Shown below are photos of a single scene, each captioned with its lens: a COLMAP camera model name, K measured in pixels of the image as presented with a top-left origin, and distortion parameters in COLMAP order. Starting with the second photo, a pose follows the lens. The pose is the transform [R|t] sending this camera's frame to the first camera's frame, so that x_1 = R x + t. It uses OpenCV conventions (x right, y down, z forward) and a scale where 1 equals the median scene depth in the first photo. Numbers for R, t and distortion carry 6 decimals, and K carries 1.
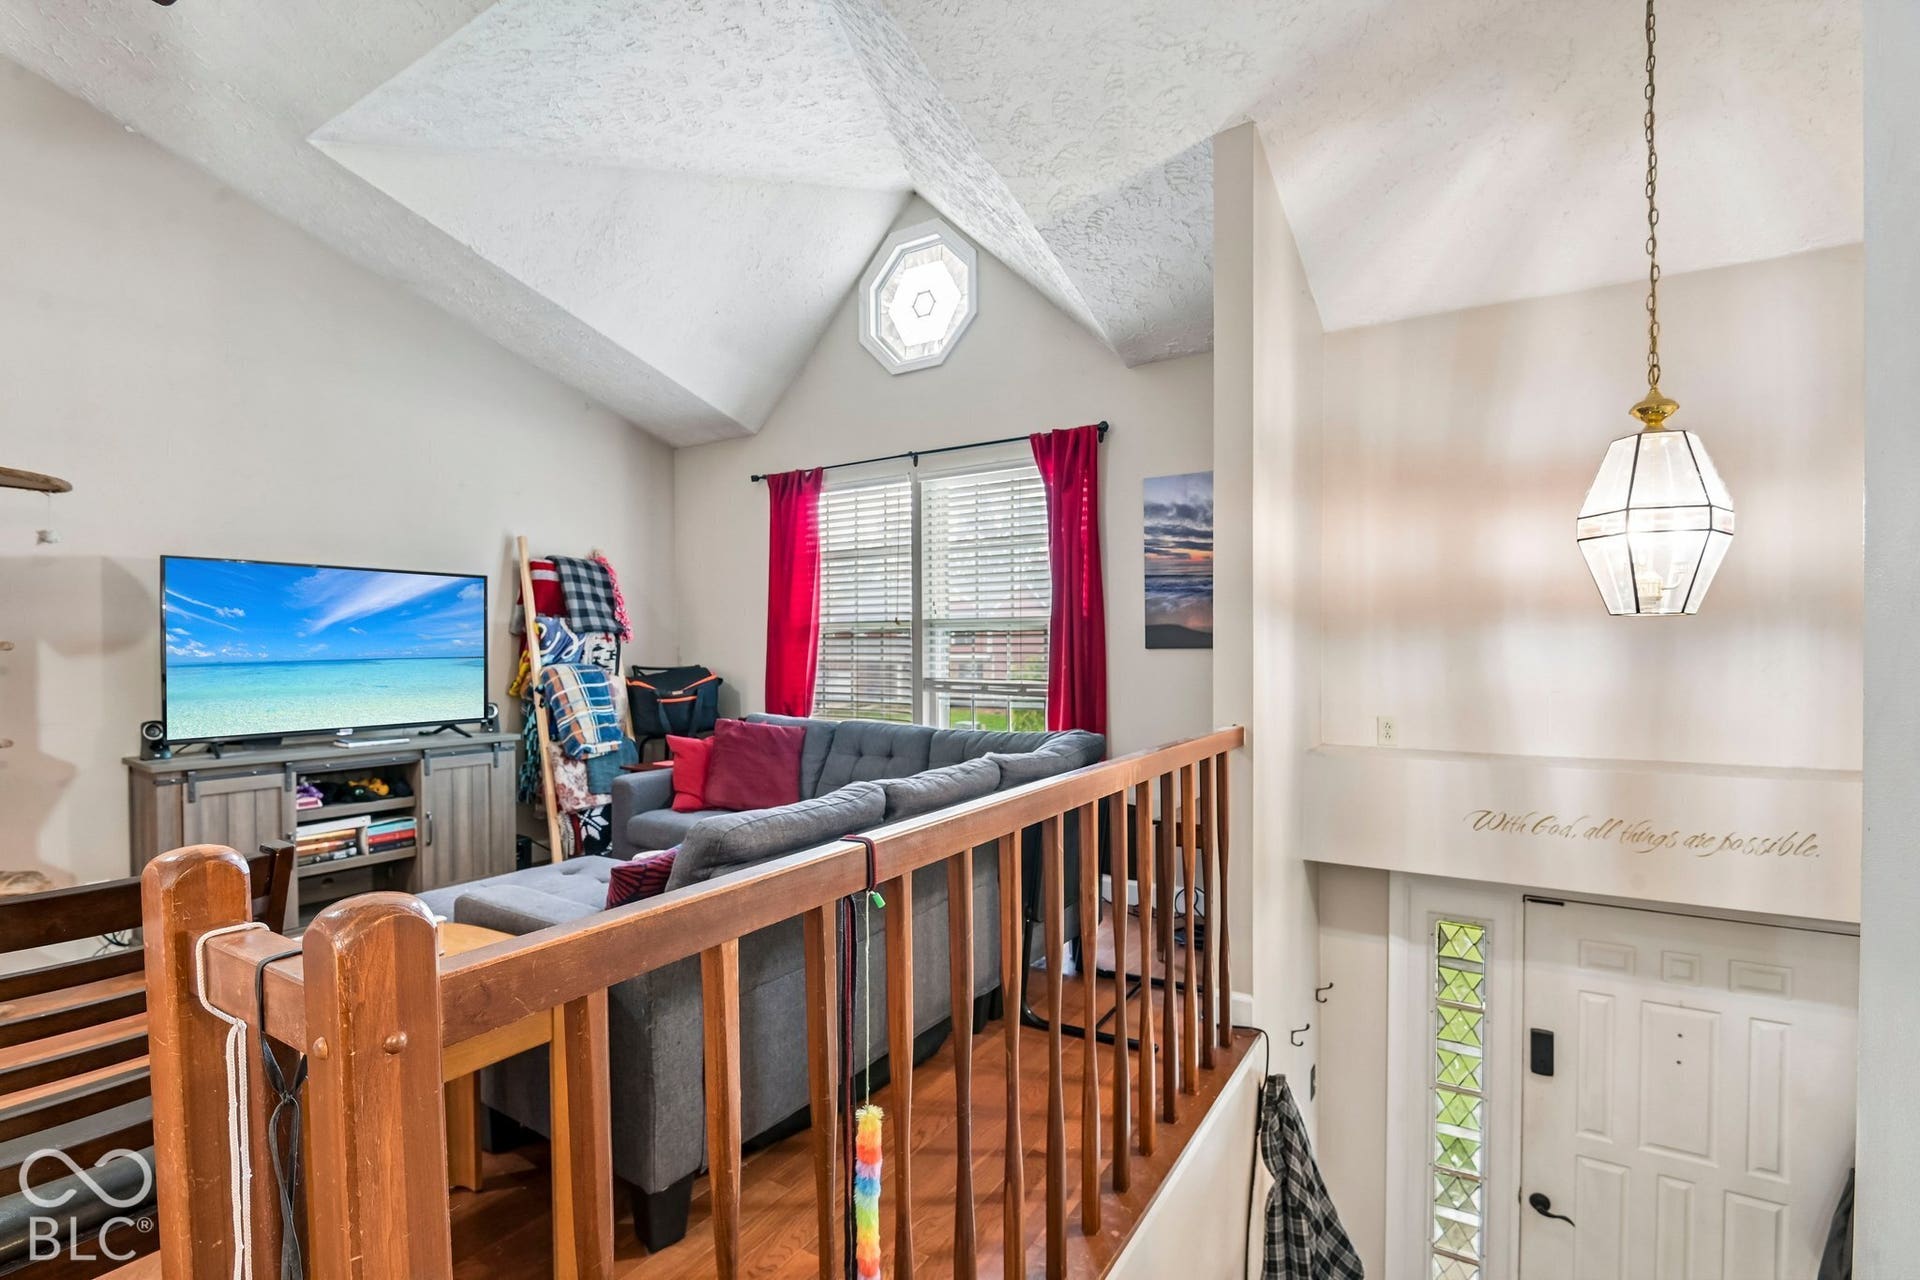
lens RADIAL K [[878.8, 0, 948.6], [0, 878.8, 660.3], [0, 0, 1]] dist [0.002806, -0.020016]
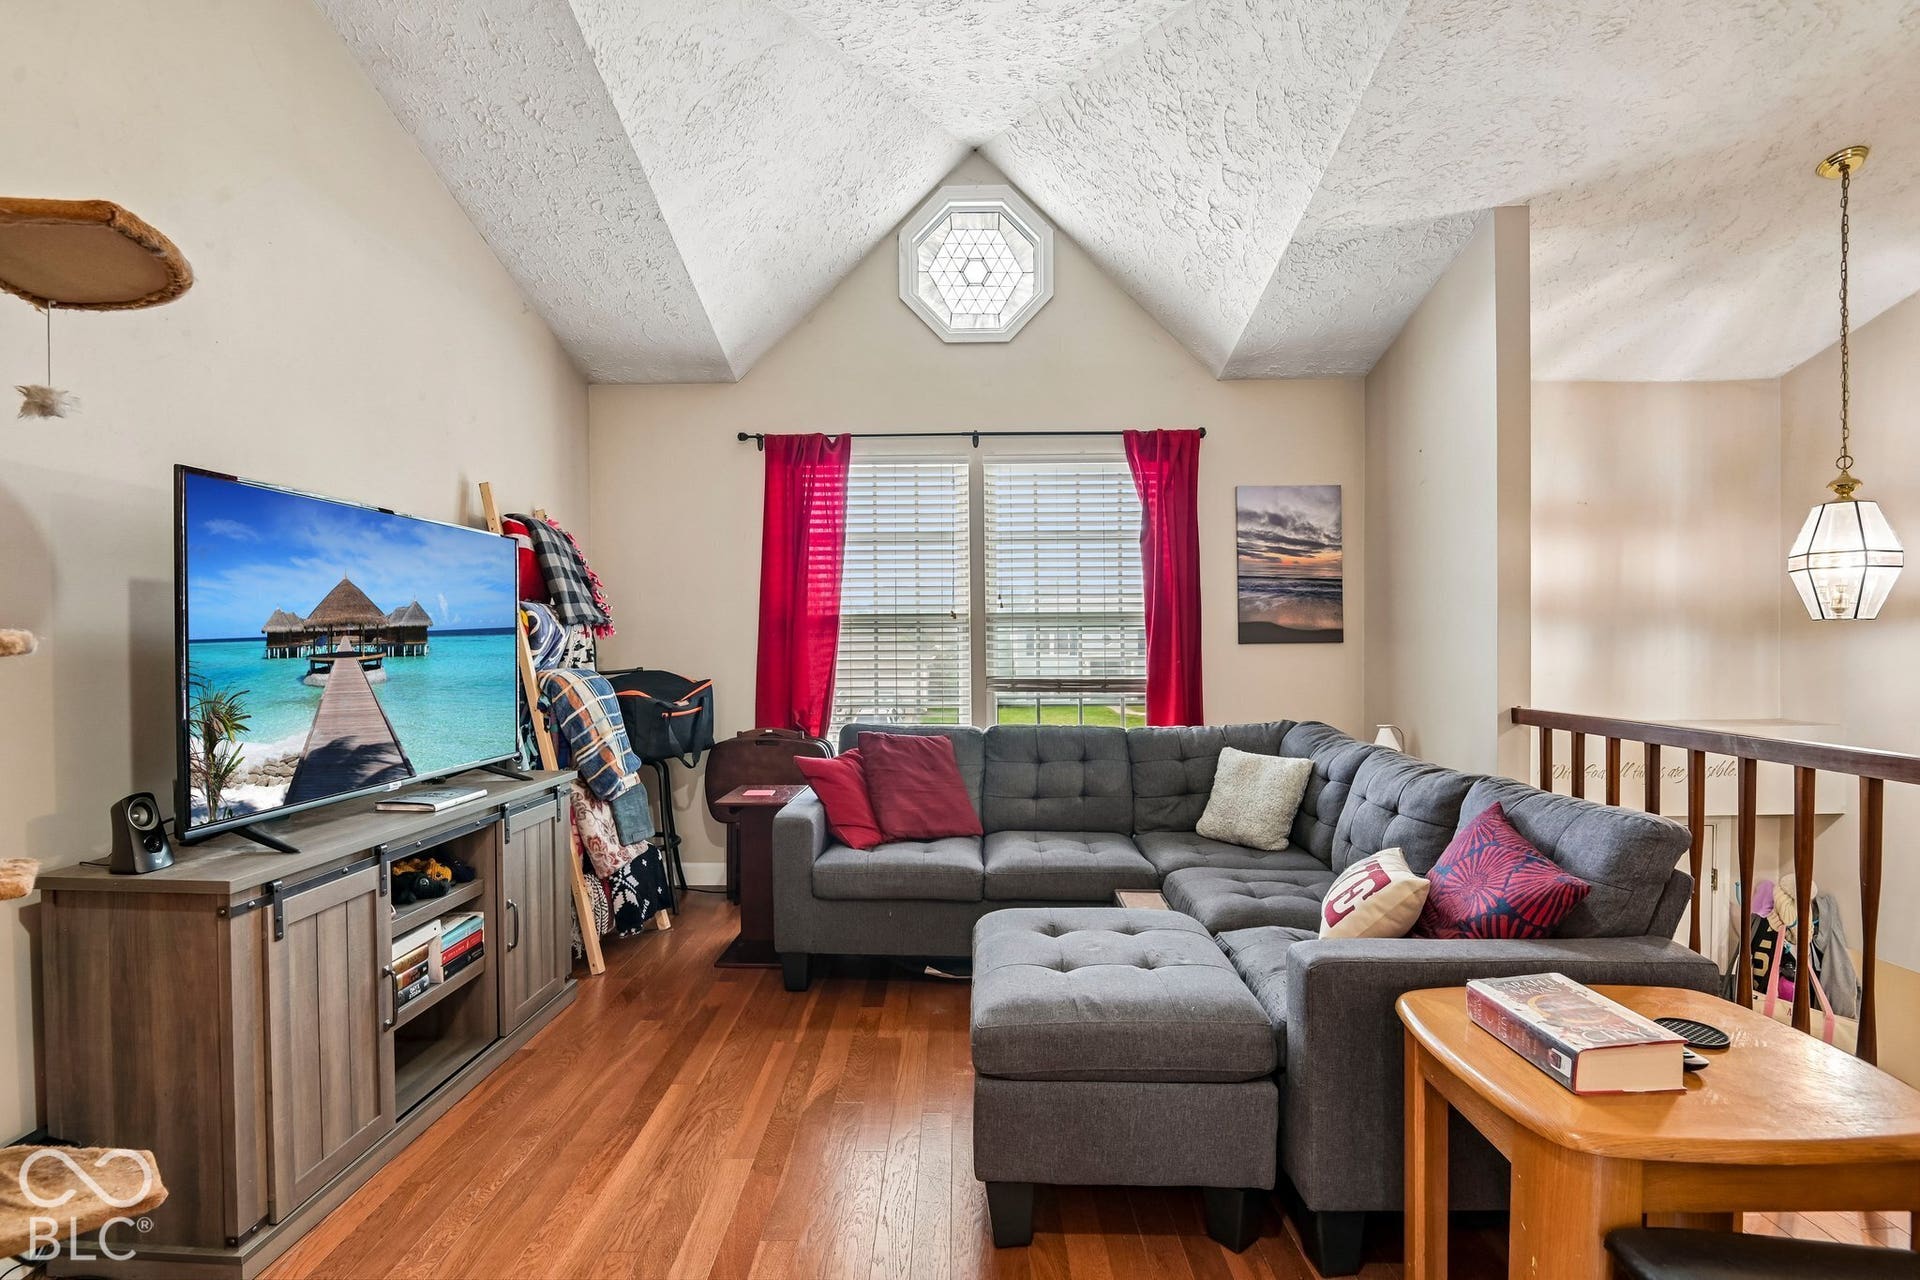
lens RADIAL K [[890.4, 0, 952.6], [0, 890.4, 658.6], [0, 0, 1]] dist [-0.015334, -0.001555]
pose [[0.844943, -0.012017, 0.534721, -0.618071], [0.011477, 0.999925, 0.004337, -0.003796], [-0.534733, 0.002473, 0.845018, 0.251360]]
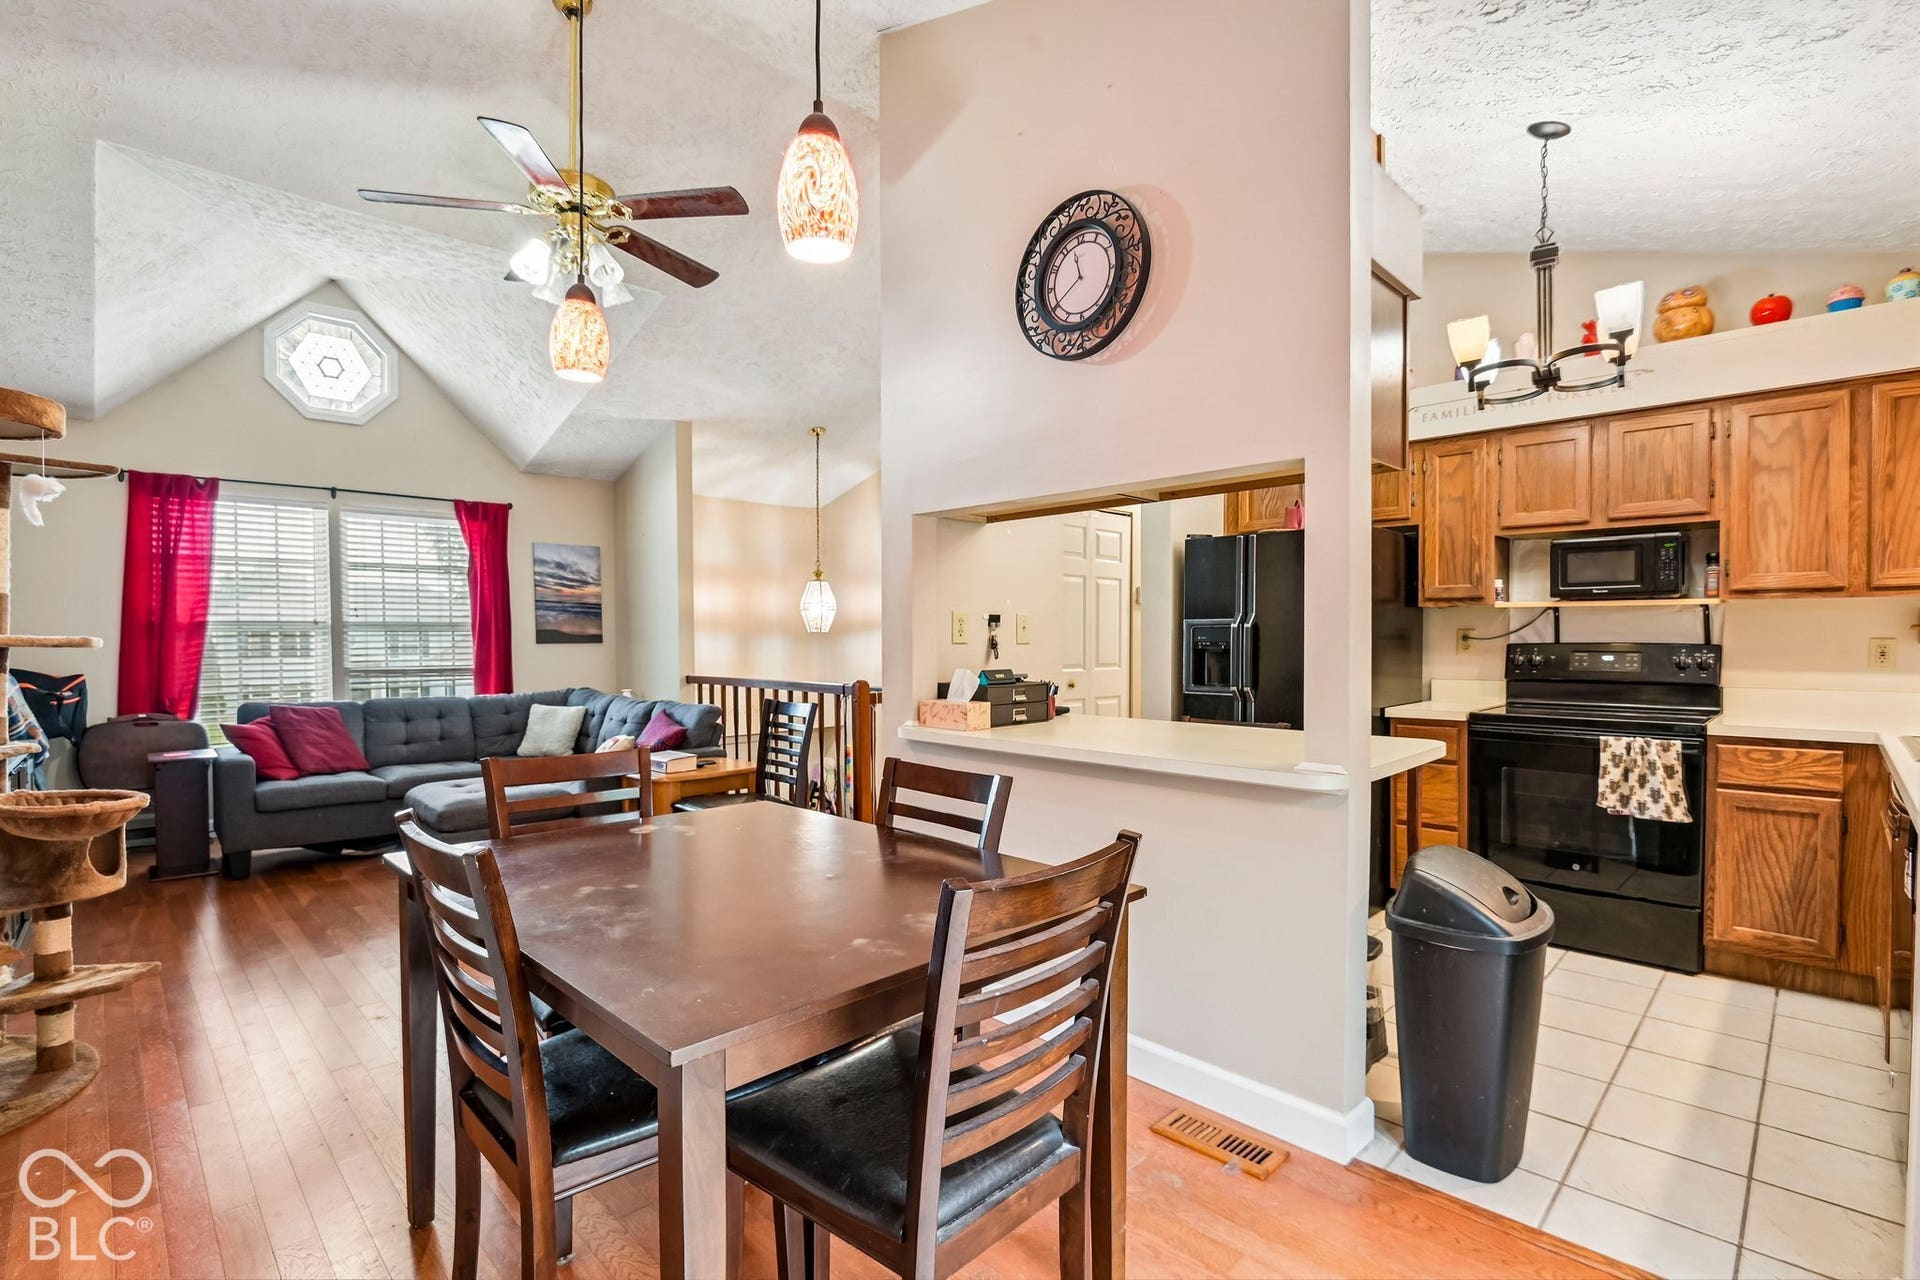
lens RADIAL K [[890.4, 0, 952.6], [0, 890.4, 658.6], [0, 0, 1]] dist [-0.015334, -0.001555]
pose [[0.222553, -0.019109, 0.974733, -1.181362], [0.019771, 0.999691, 0.015084, 0.005075], [-0.974720, 0.015914, 0.222862, -0.144366]]
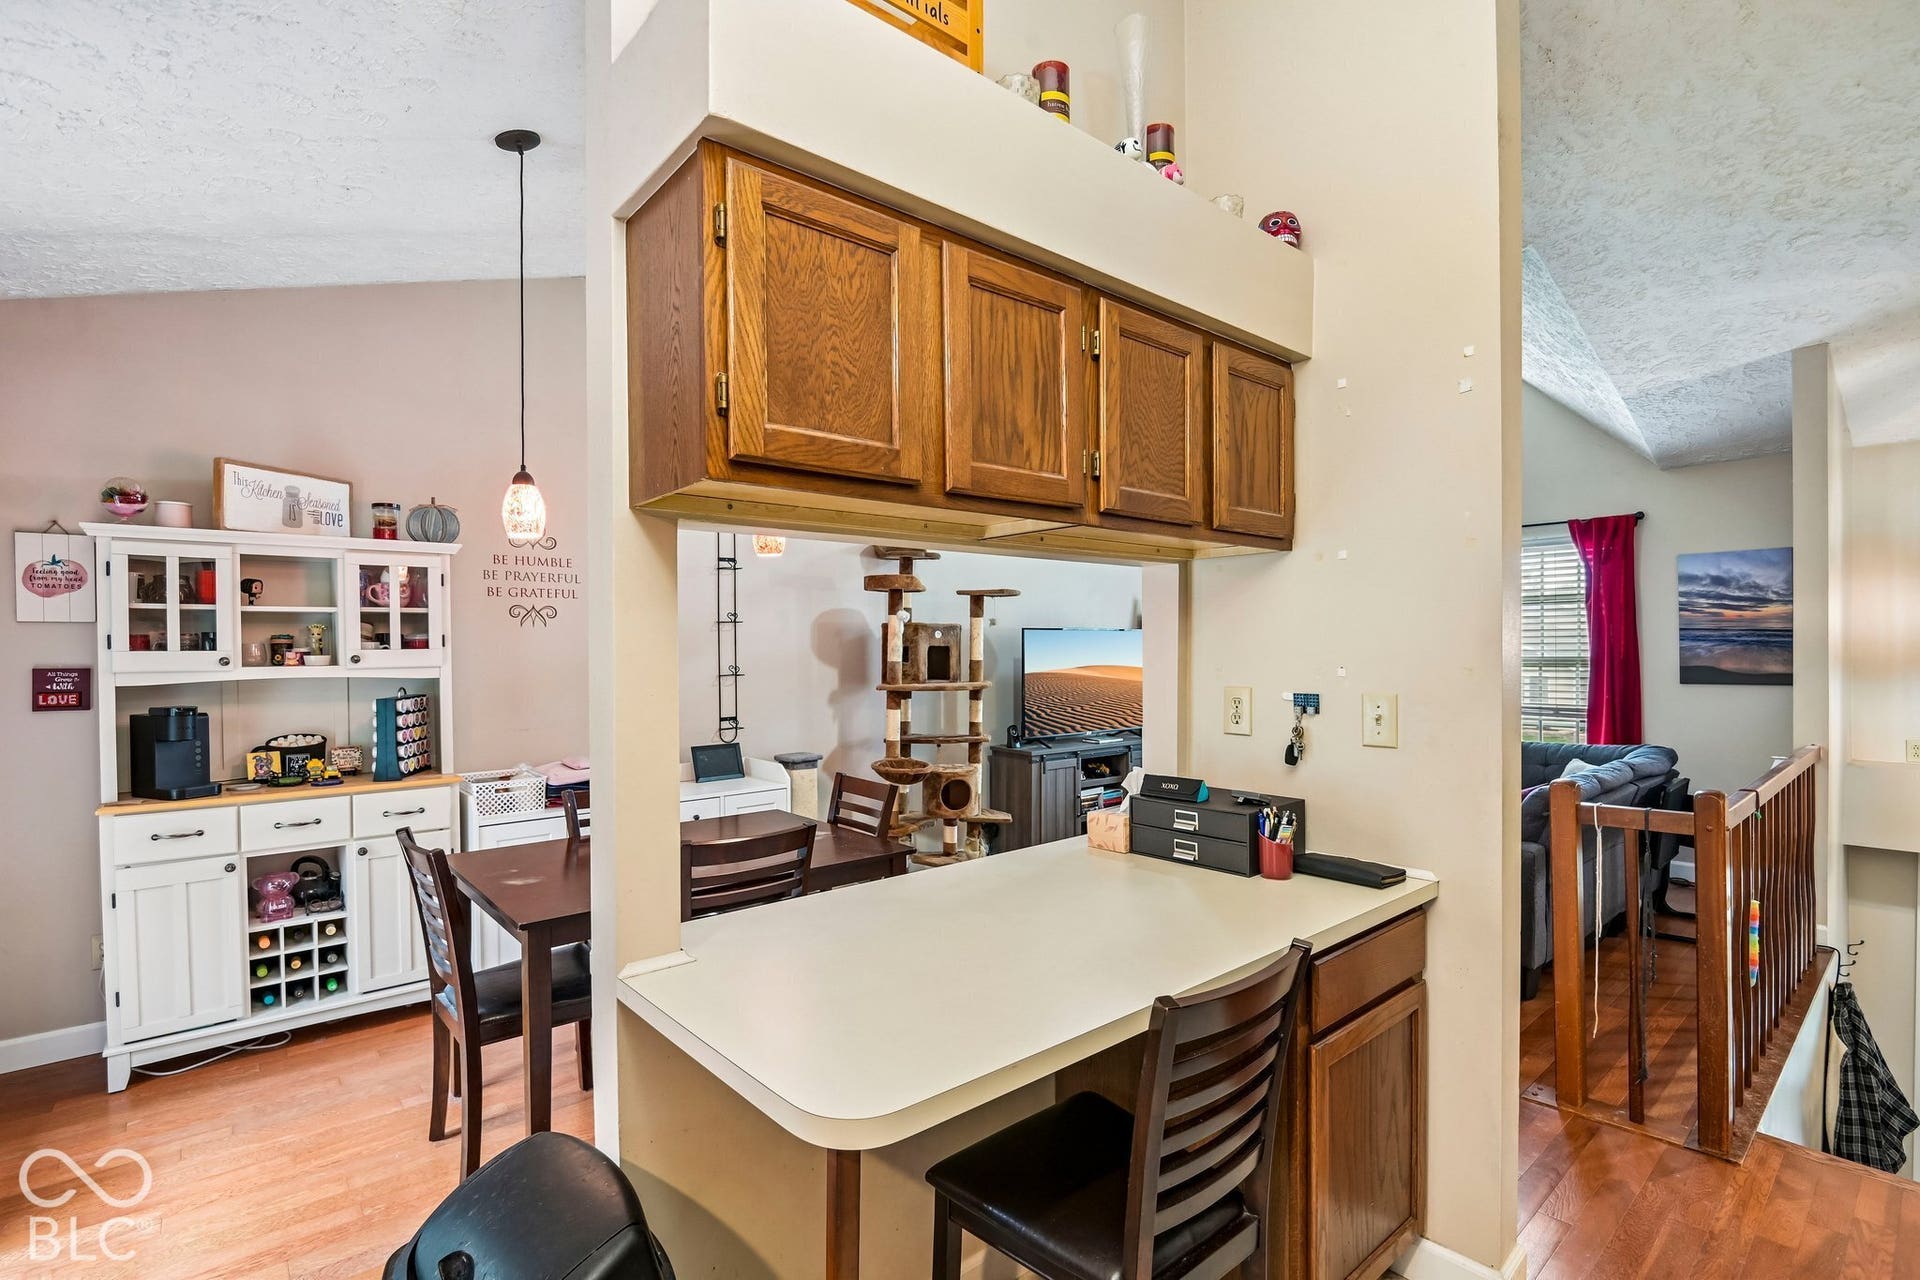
lens RADIAL K [[890.4, 0, 952.6], [0, 890.4, 658.6], [0, 0, 1]] dist [-0.015334, -0.001555]
pose [[0.958604, 0.001500, -0.284738, -0.419734], [-0.003135, 0.999981, -0.005283, -0.038268], [0.284724, 0.005957, 0.958591, -0.543209]]
